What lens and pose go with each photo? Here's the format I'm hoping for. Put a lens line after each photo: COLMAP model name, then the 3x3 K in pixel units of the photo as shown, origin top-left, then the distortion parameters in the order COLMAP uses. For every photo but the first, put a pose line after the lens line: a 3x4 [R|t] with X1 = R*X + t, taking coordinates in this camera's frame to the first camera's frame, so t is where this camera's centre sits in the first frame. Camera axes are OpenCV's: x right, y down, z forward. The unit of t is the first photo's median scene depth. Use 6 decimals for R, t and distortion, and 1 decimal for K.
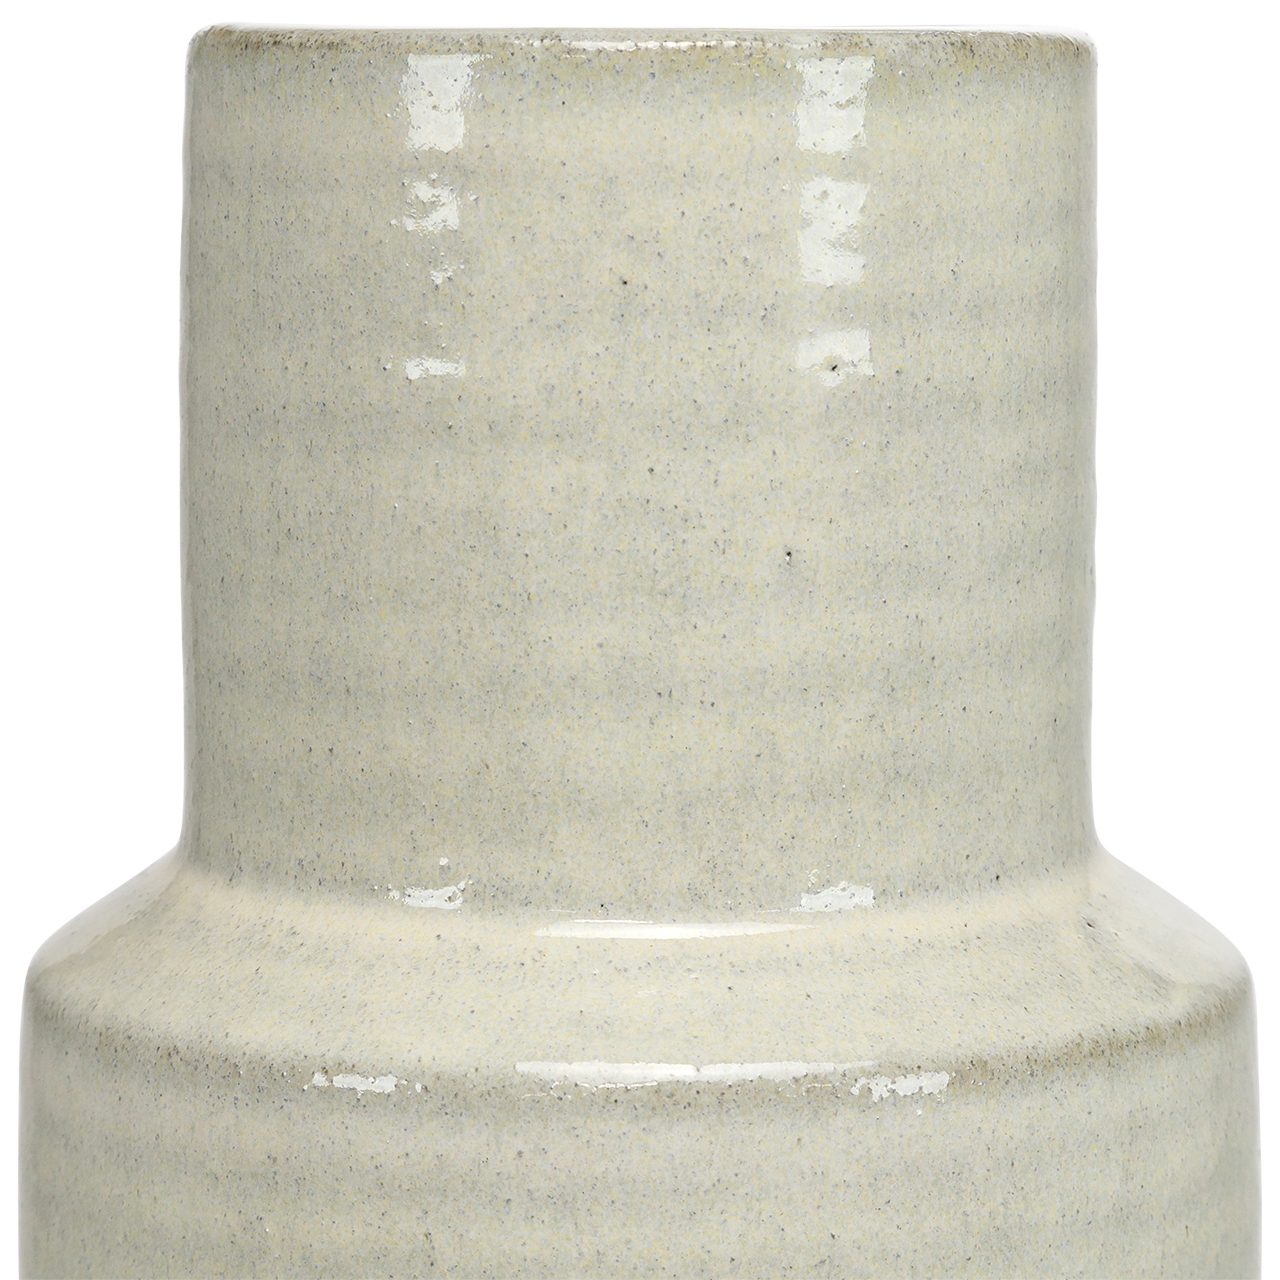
lens RADIAL K [[5412.3, 0, 687.5], [0, 5412.3, 640.1], [0, 0, 1]] dist [-0.218783, 1.163222]
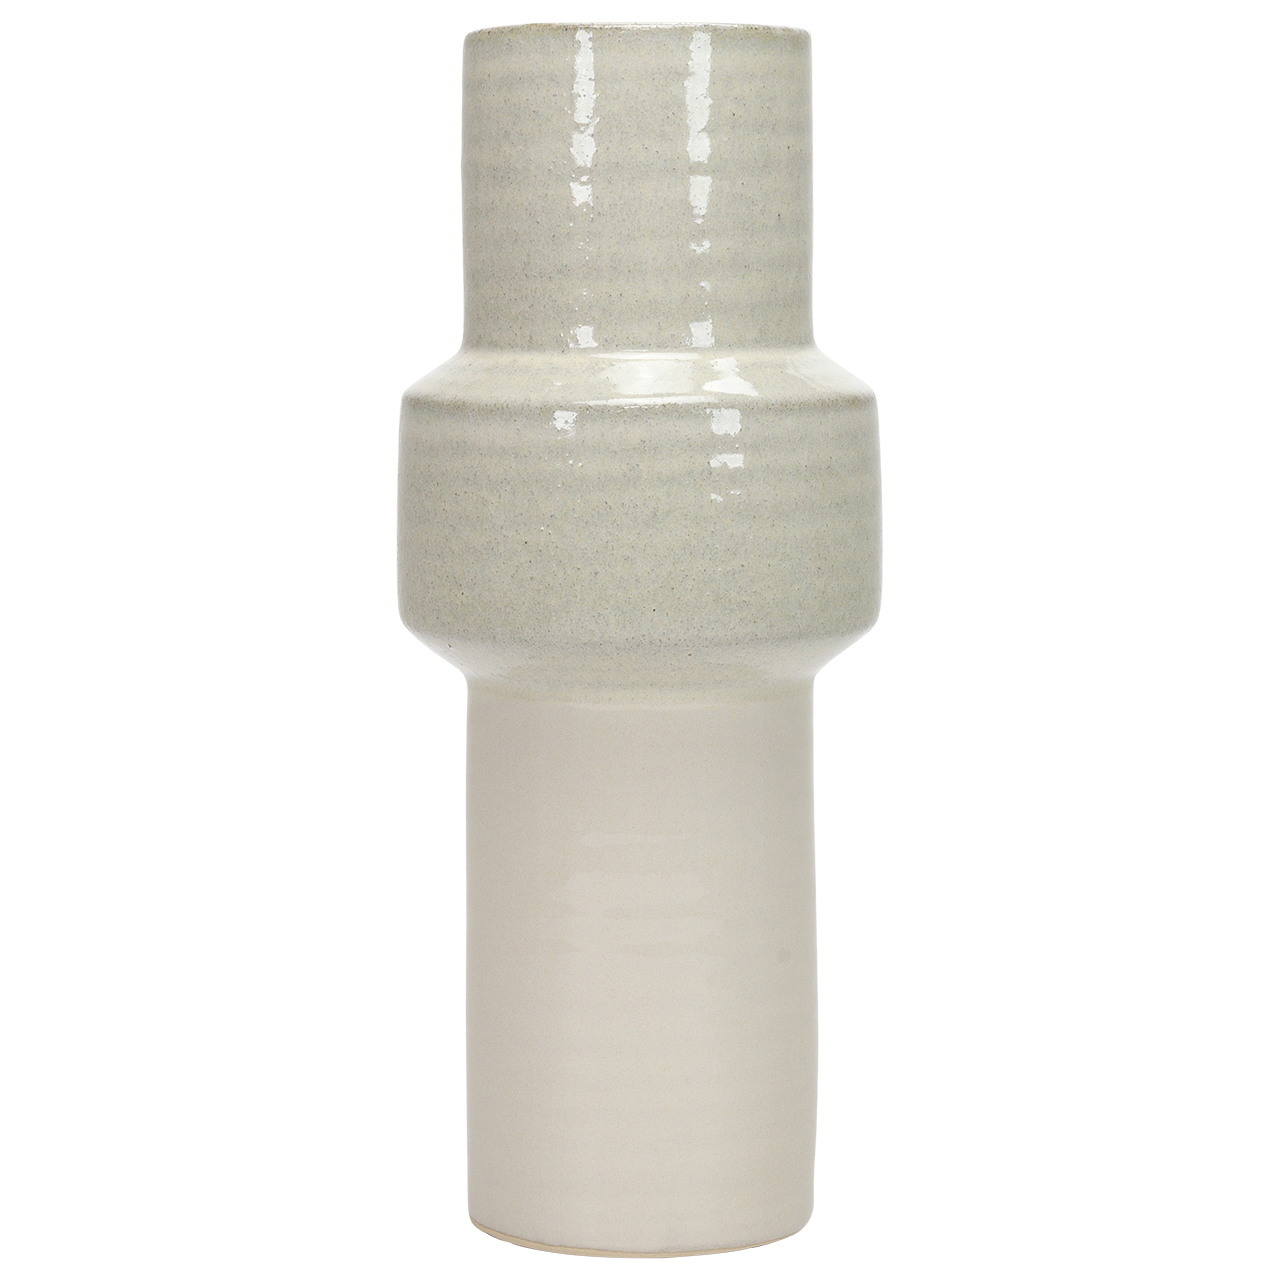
lens RADIAL K [[4446.0, 0, 640.0], [0, 4446.0, 640.0], [0, 0, 1]] dist [-0.163516, -0.467927]
pose [[0.835576, -0.059424, 0.546151, -1.272291], [0.072995, 0.997327, -0.003164, 0.199183], [-0.544503, 0.042510, 0.837681, -0.826292]]
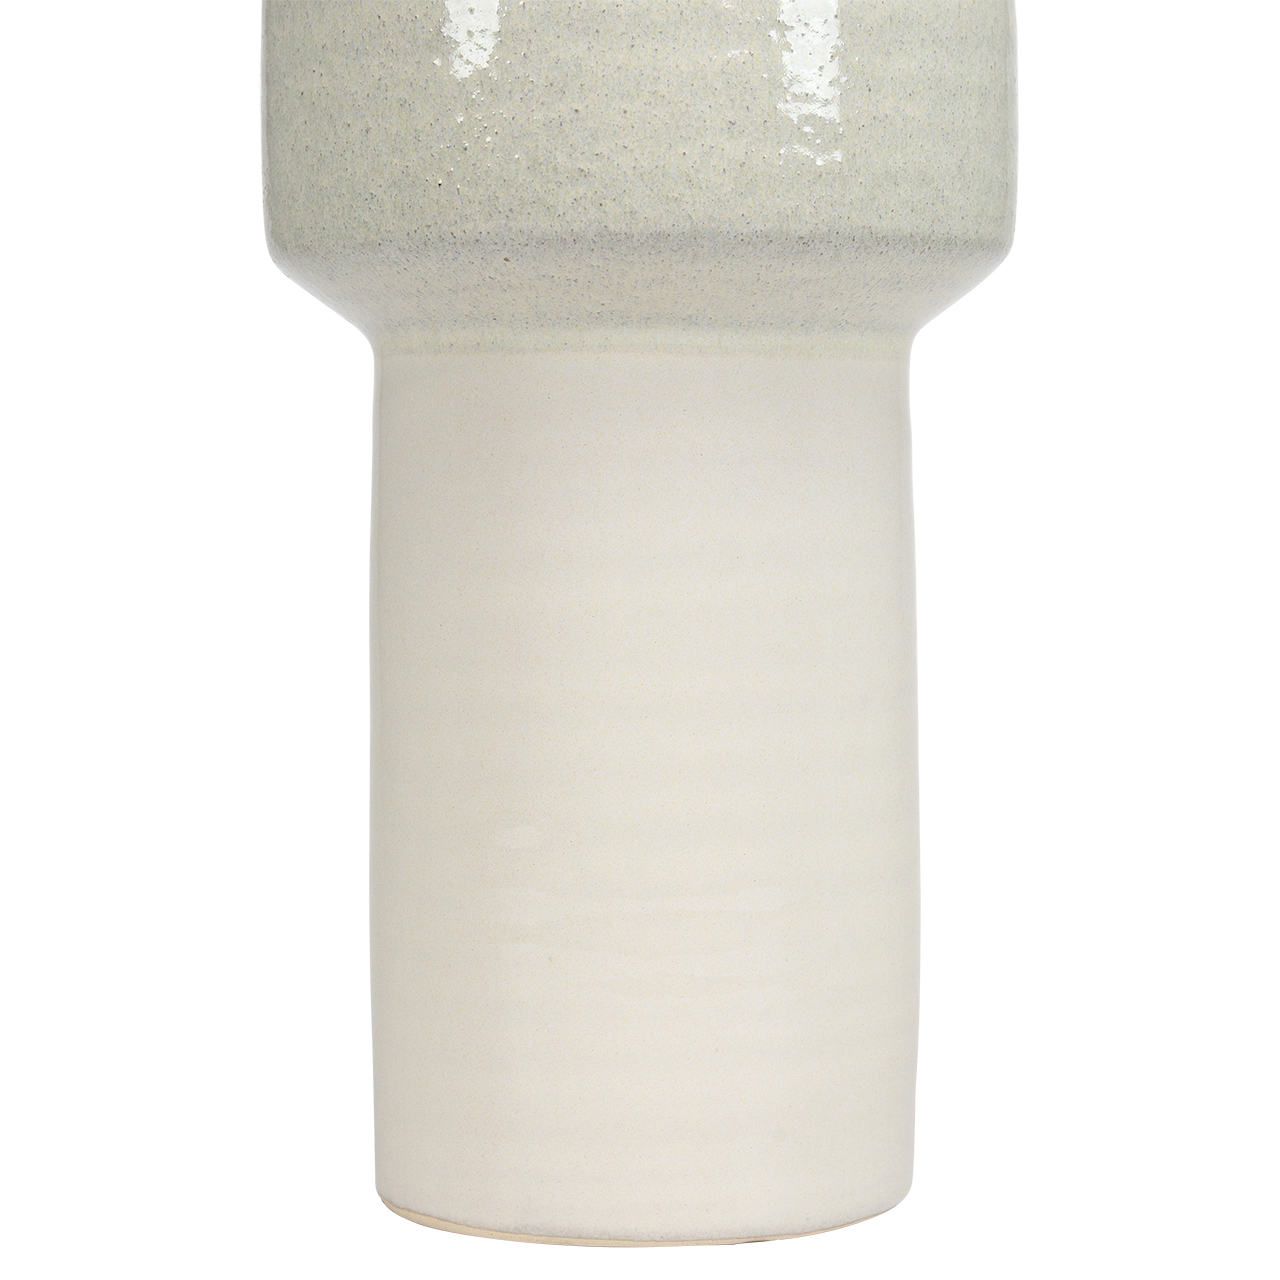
lens RADIAL K [[3893.8, 0, 640.0], [0, 3893.8, 640.0], [0, 0, 1]] dist [-0.042829, 0.368566]
pose [[0.999892, -0.006897, 0.012961, -0.027689], [0.007917, 0.996733, -0.080383, 0.414056], [-0.012364, 0.080477, 0.996680, -0.181362]]
